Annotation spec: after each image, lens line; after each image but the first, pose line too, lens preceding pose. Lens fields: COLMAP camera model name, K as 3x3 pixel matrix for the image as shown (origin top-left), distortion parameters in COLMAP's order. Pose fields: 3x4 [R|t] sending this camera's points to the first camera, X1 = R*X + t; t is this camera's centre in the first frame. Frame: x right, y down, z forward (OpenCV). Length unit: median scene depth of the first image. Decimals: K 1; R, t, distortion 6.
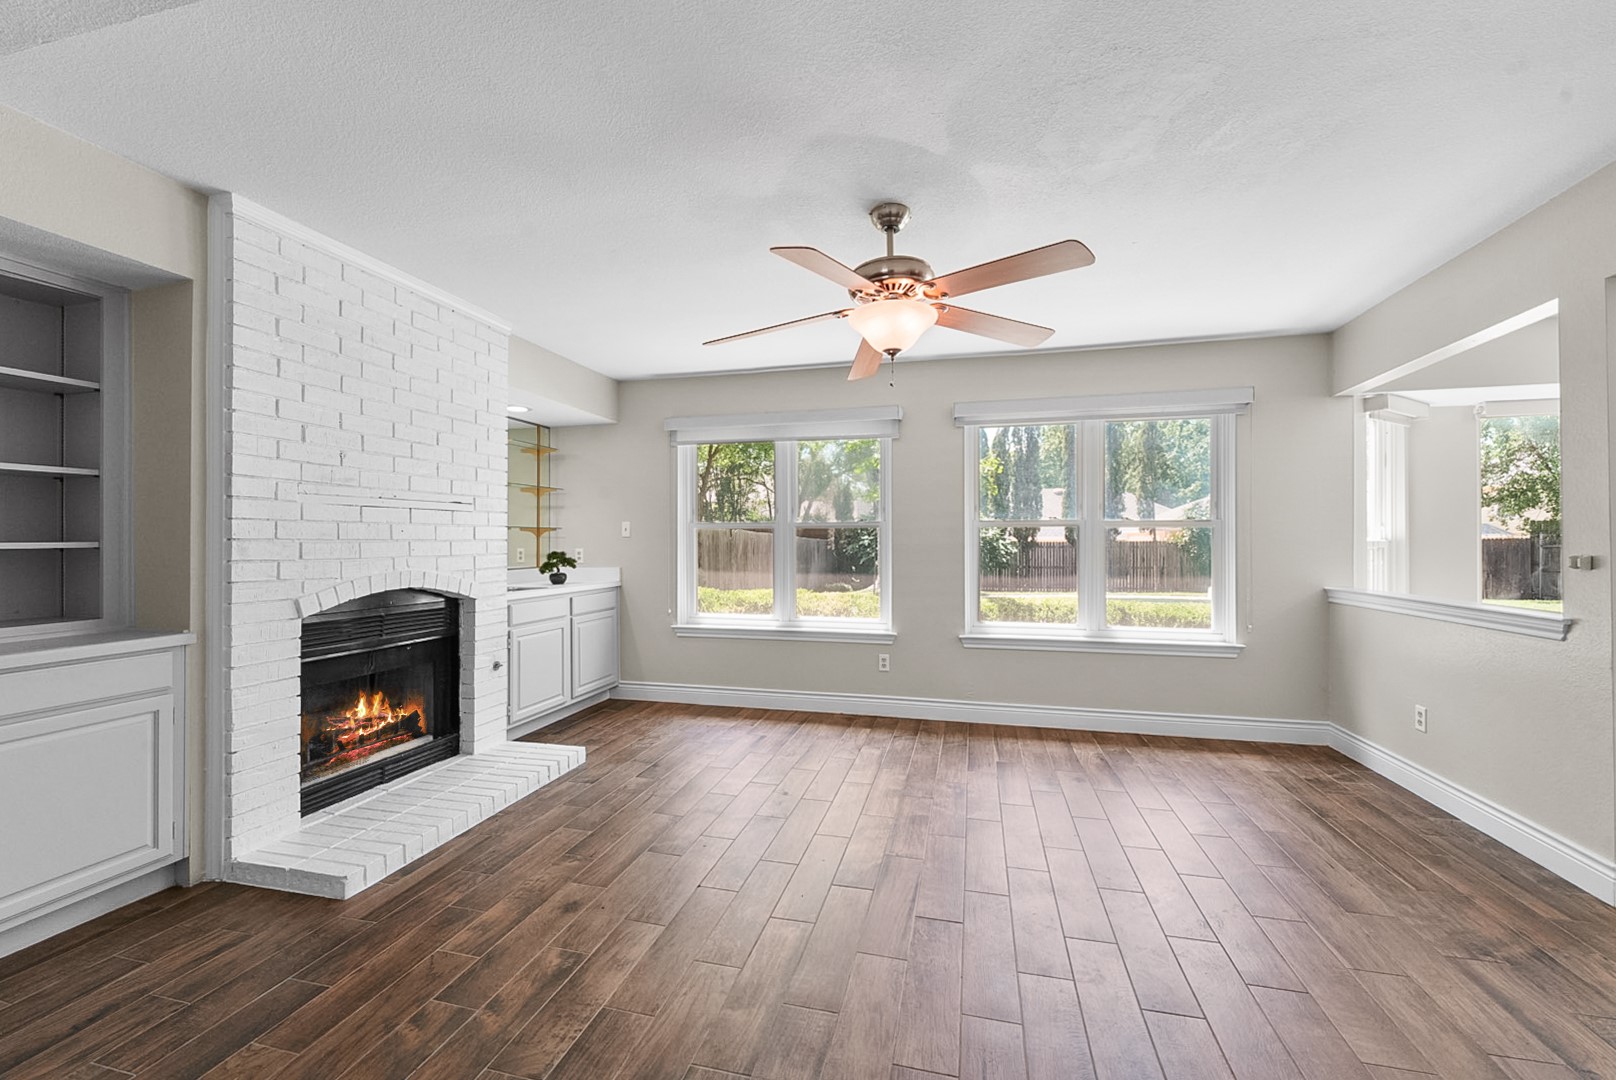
lens RADIAL K [[649.7, 0, 797.2], [0, 649.7, 529.4], [0, 0, 1]] dist [-0.002163, 0.000845]
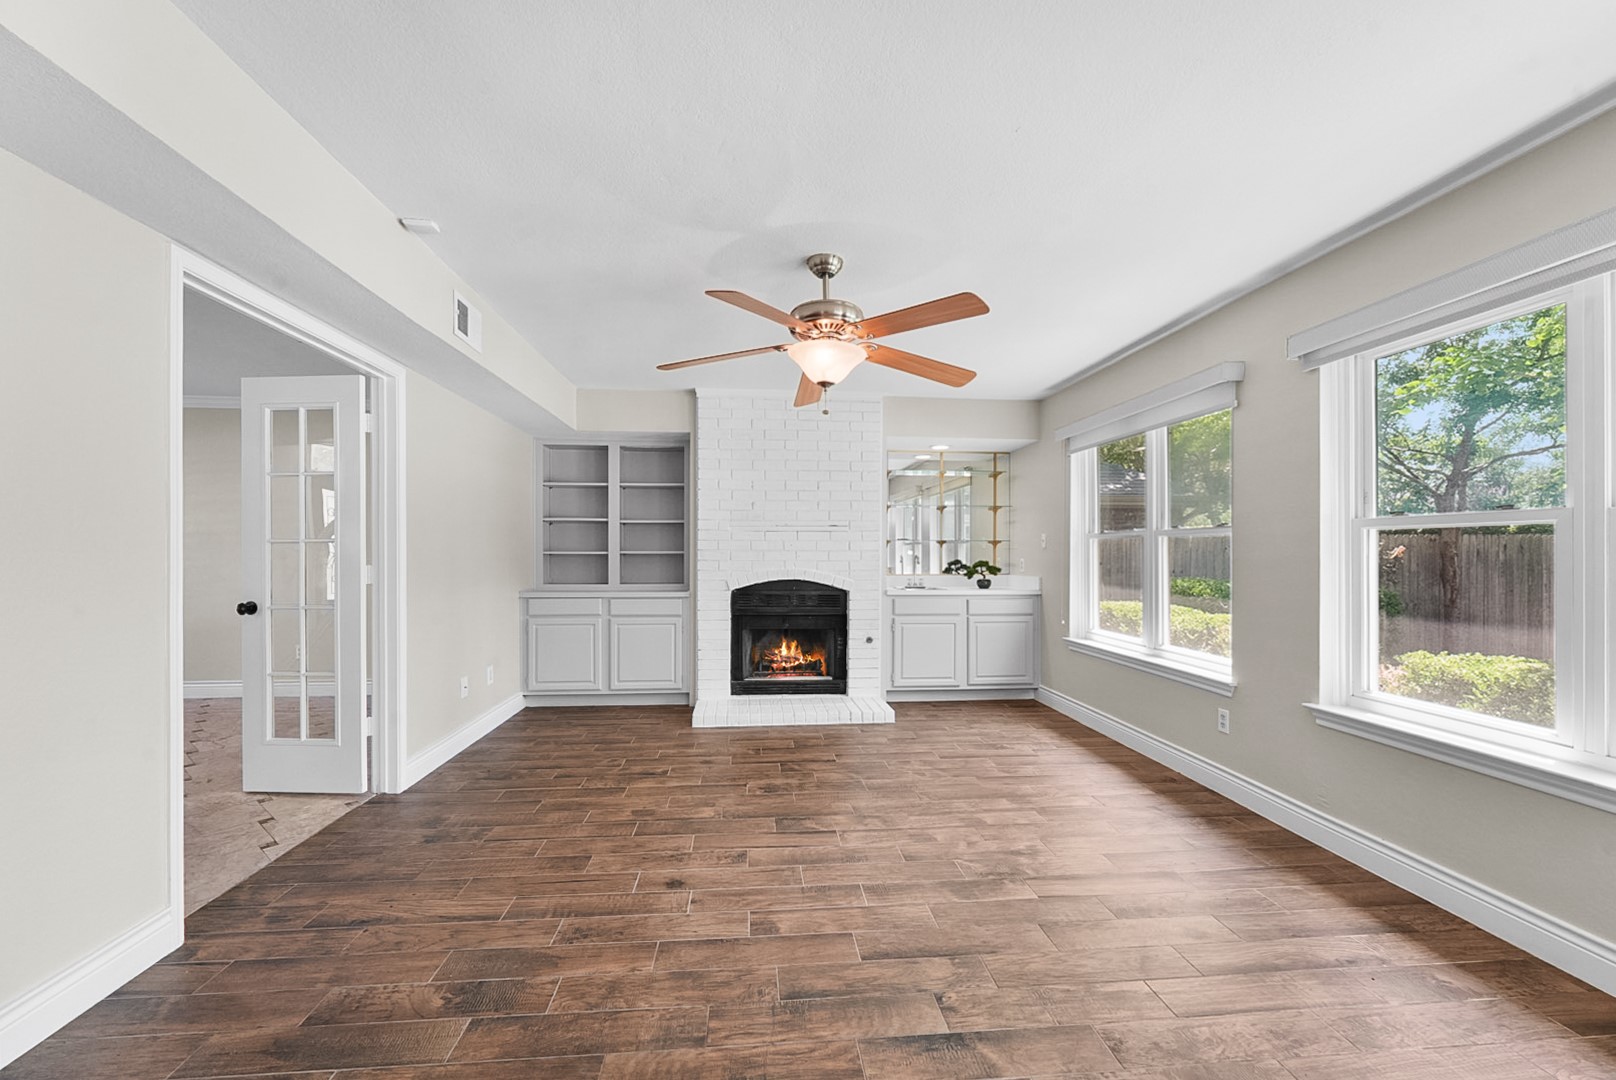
lens RADIAL K [[649.7, 0, 803.9], [0, 649.7, 551.2], [0, 0, 1]] dist [-0.002163, 0.000845]
pose [[0.334890, 0.000730, -0.942257, 0.797964], [0.015698, 0.999857, 0.006354, 0.005672], [0.942127, -0.016919, 0.334830, 0.390172]]
